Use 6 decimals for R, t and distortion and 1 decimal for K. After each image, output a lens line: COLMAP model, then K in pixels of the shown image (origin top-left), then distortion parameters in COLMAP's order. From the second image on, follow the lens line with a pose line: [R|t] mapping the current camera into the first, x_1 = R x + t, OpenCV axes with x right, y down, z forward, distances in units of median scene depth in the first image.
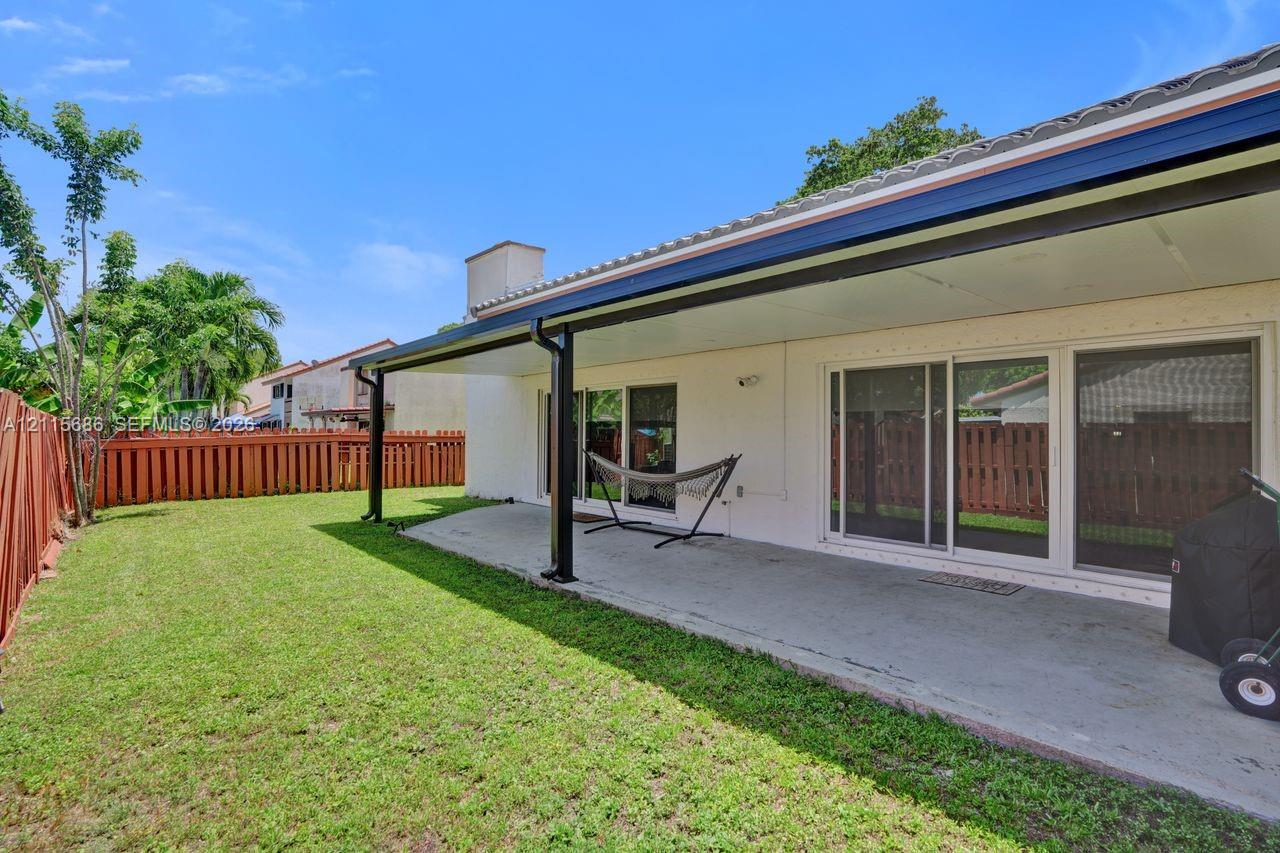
lens RADIAL K [[594.4, 0, 646.0], [0, 594.4, 423.4], [0, 0, 1]] dist [-0.070199, 0.025987]
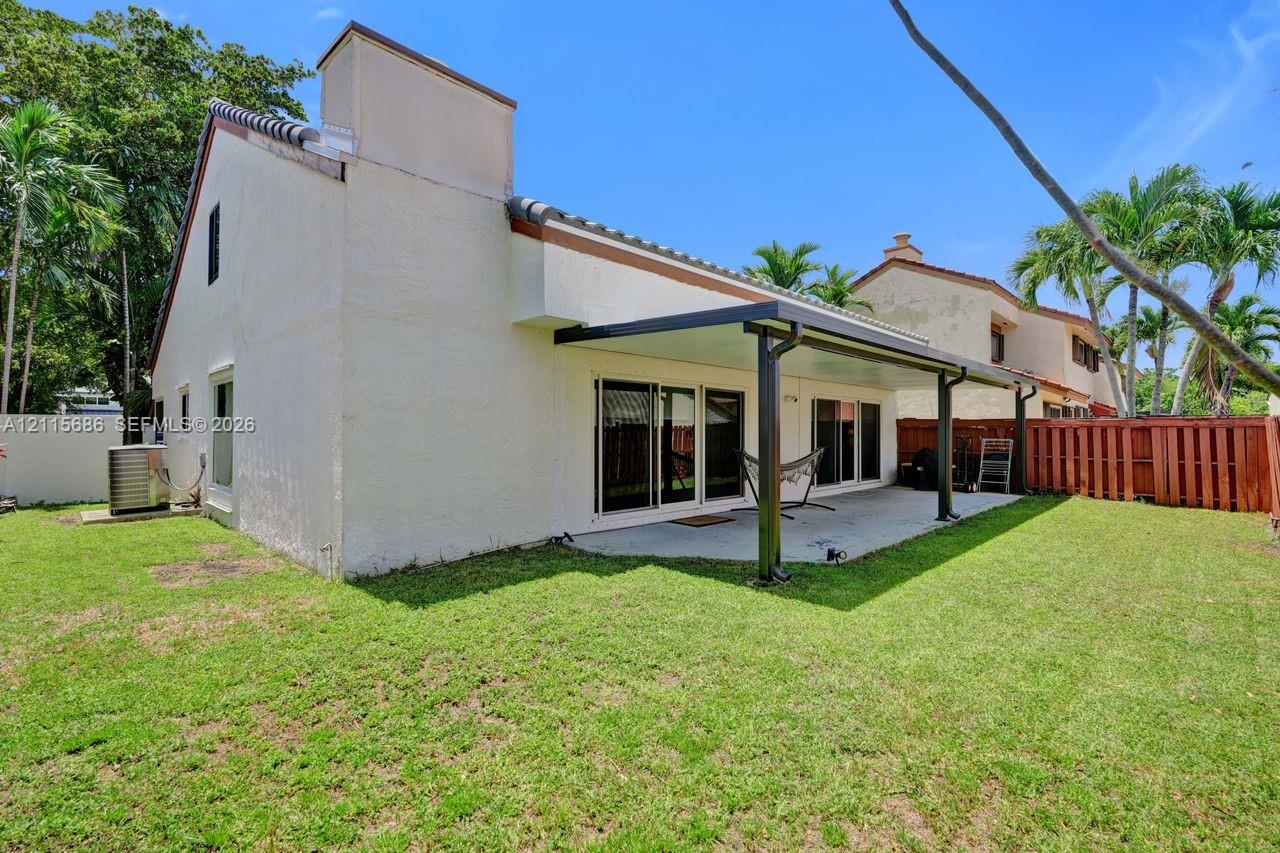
lens RADIAL K [[594.4, 0, 646.0], [0, 594.4, 423.4], [0, 0, 1]] dist [-0.070199, 0.025987]
pose [[-0.068228, 0.015215, 0.997554, -1.102058], [-0.018536, 0.999692, -0.016516, 0.023702], [-0.997498, -0.019618, -0.067925, 1.218305]]
